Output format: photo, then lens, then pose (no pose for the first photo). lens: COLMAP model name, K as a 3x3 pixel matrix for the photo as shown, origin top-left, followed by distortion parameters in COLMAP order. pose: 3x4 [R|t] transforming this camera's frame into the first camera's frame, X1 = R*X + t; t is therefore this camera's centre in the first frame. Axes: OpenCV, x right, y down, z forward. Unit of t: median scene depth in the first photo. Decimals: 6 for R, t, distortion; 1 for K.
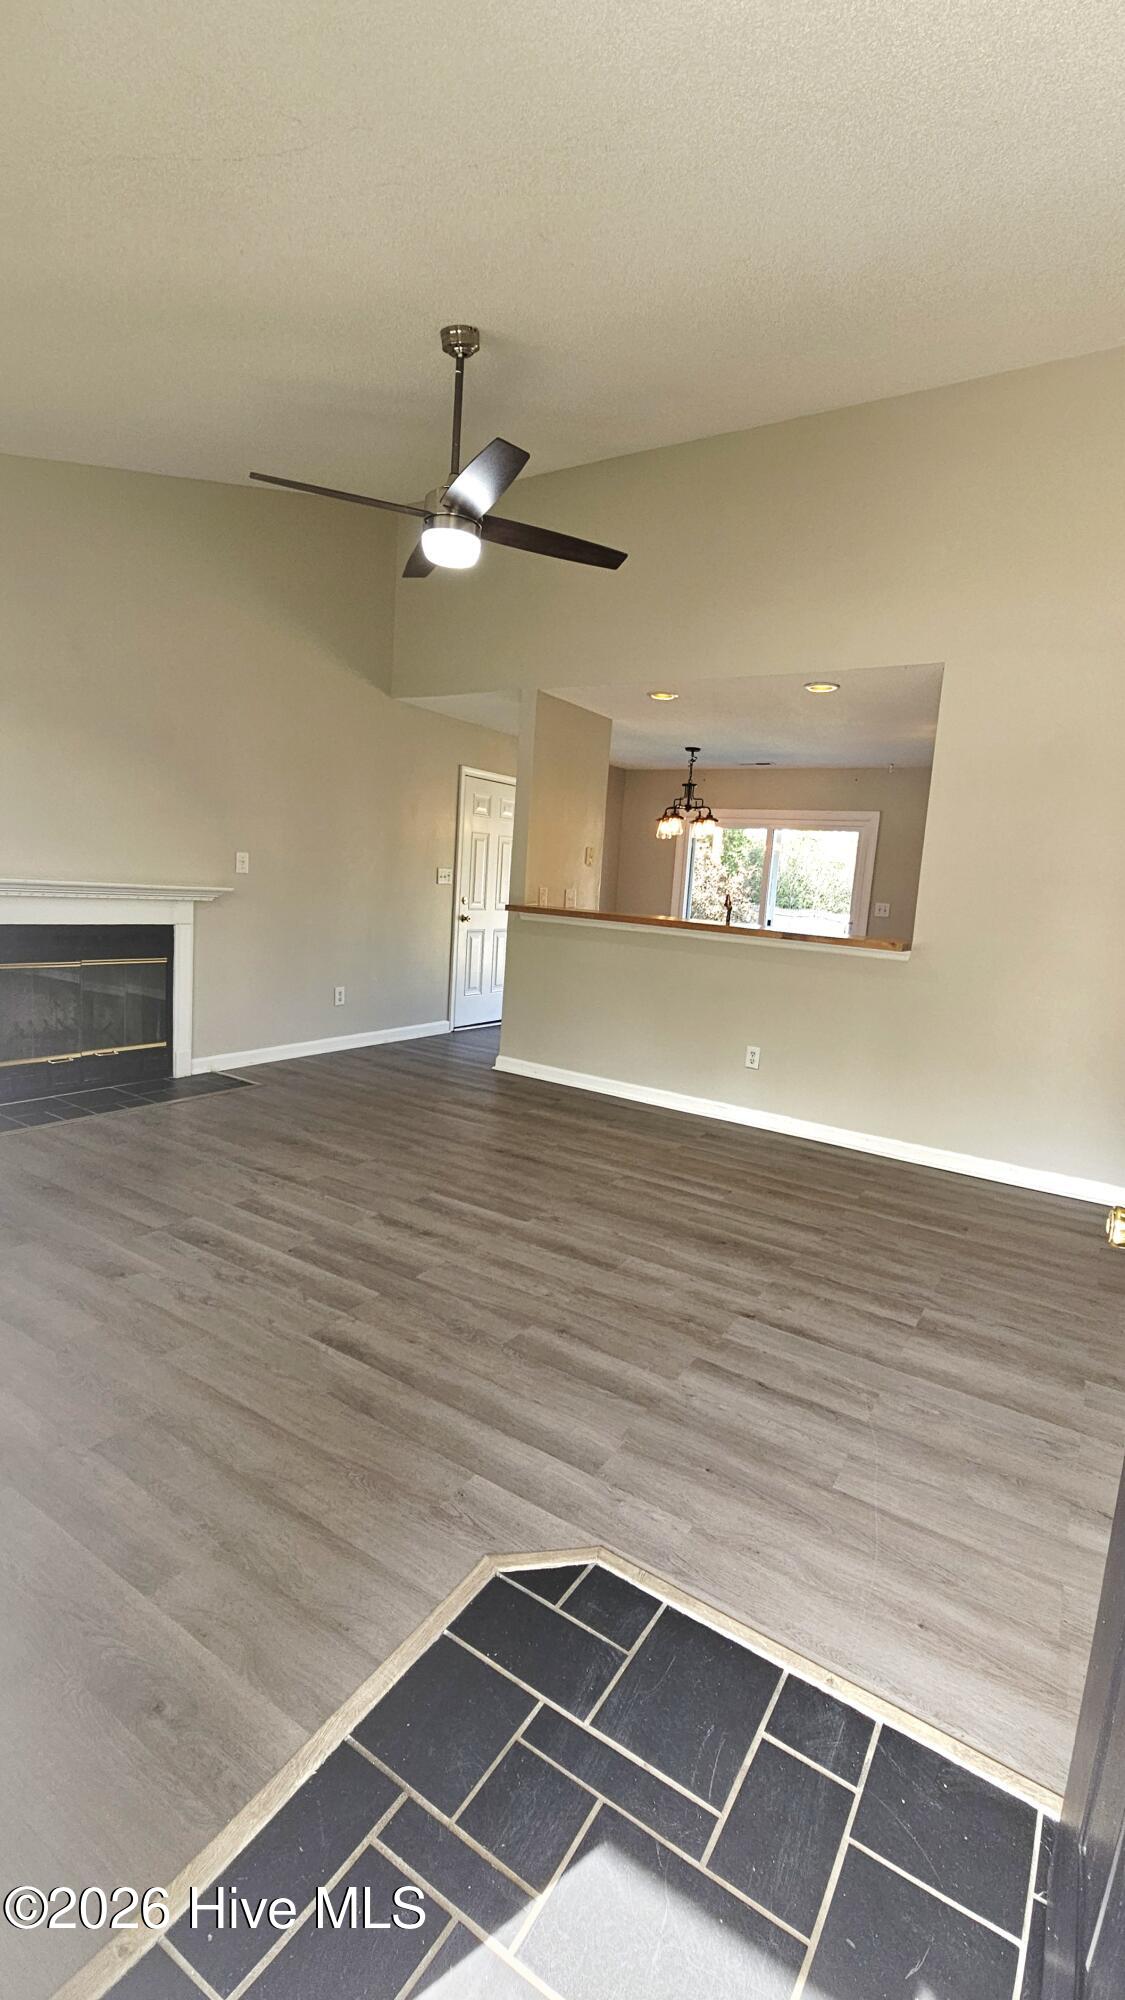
lens RADIAL K [[838.2, 0, 562.5], [0, 838.2, 1000.0], [0, 0, 1]] dist [0.000189, -0.000014]
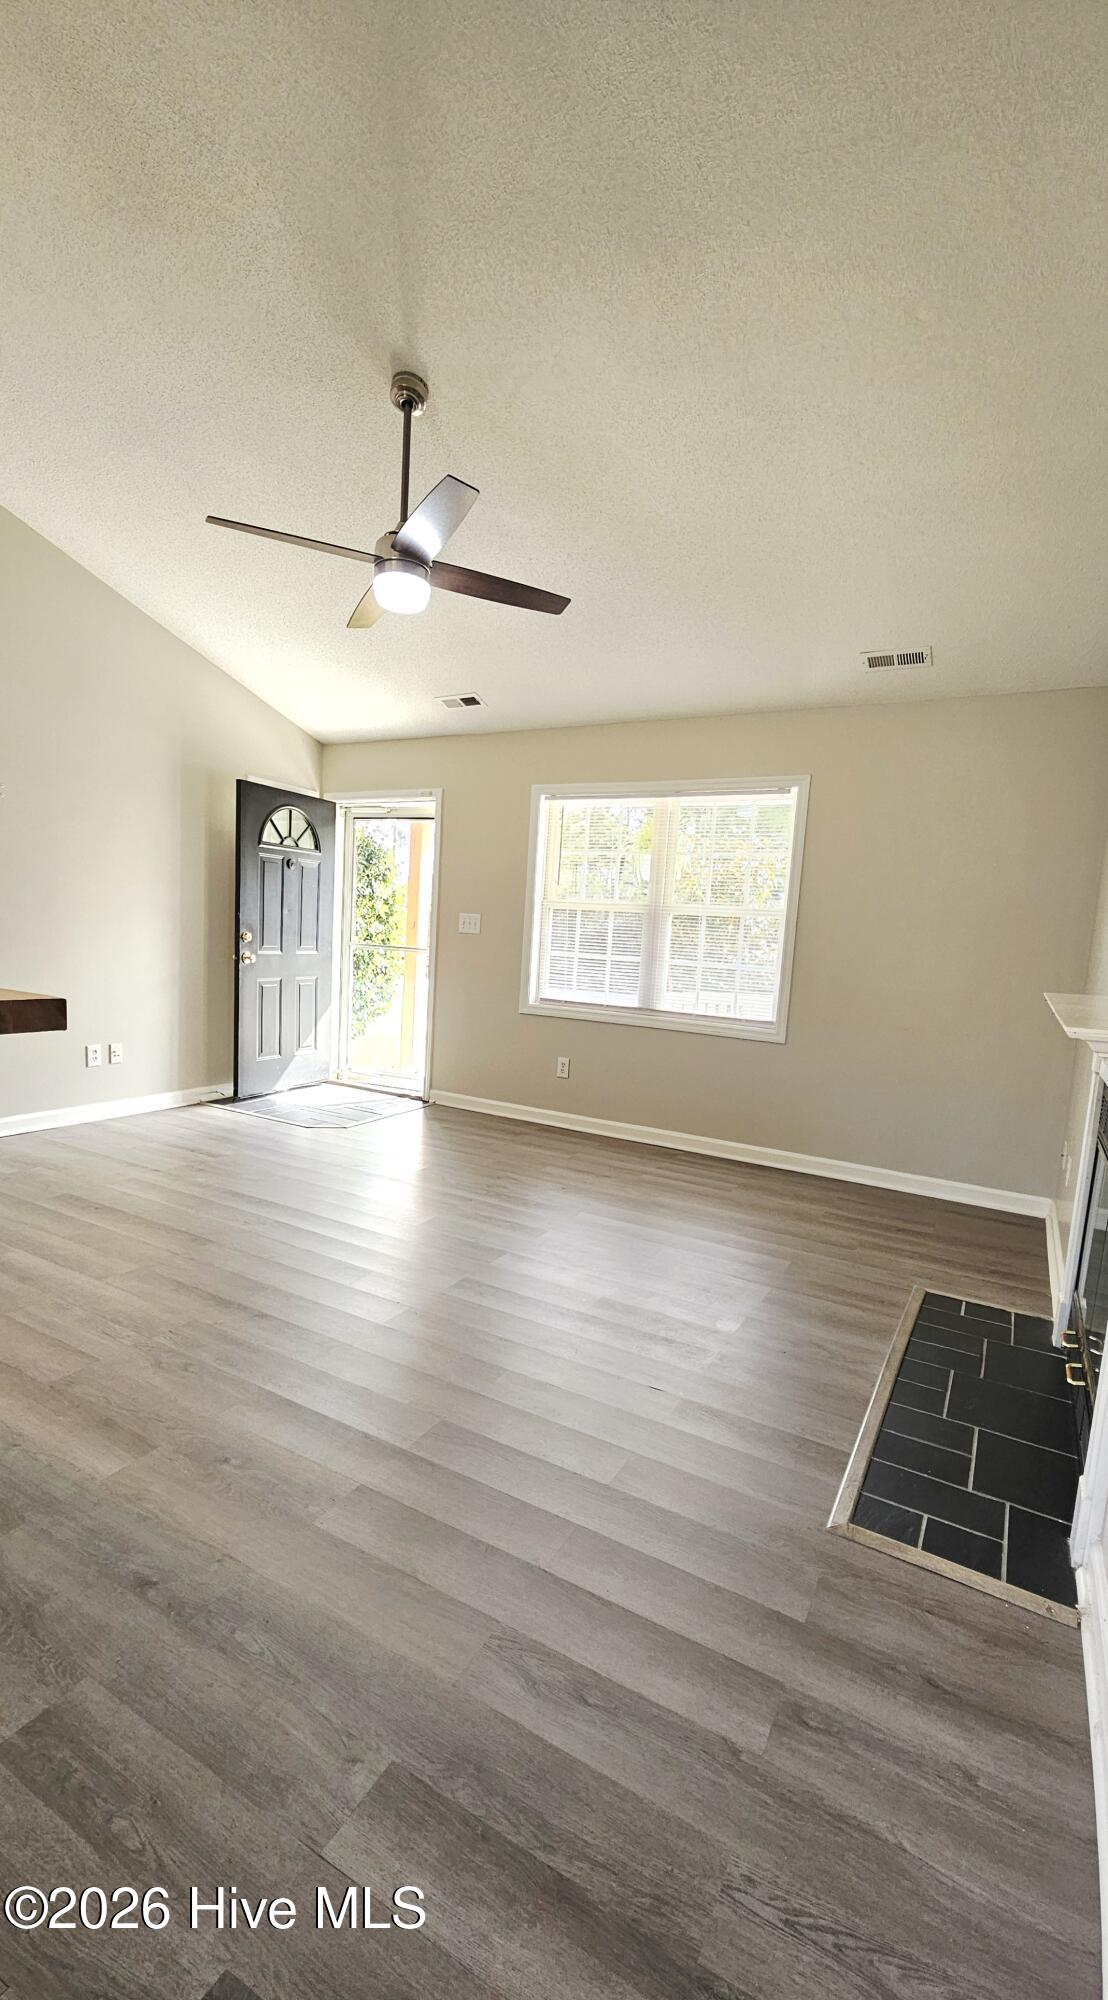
lens RADIAL K [[834.2, 0, 555.4], [0, 834.2, 1039.0], [0, 0, 1]] dist [0.052802, 0.000177]
pose [[-0.989408, -0.111348, -0.093130, -0.317503], [-0.132102, 0.956611, 0.259701, -0.338419], [0.060172, 0.269252, -0.961188, 2.340933]]
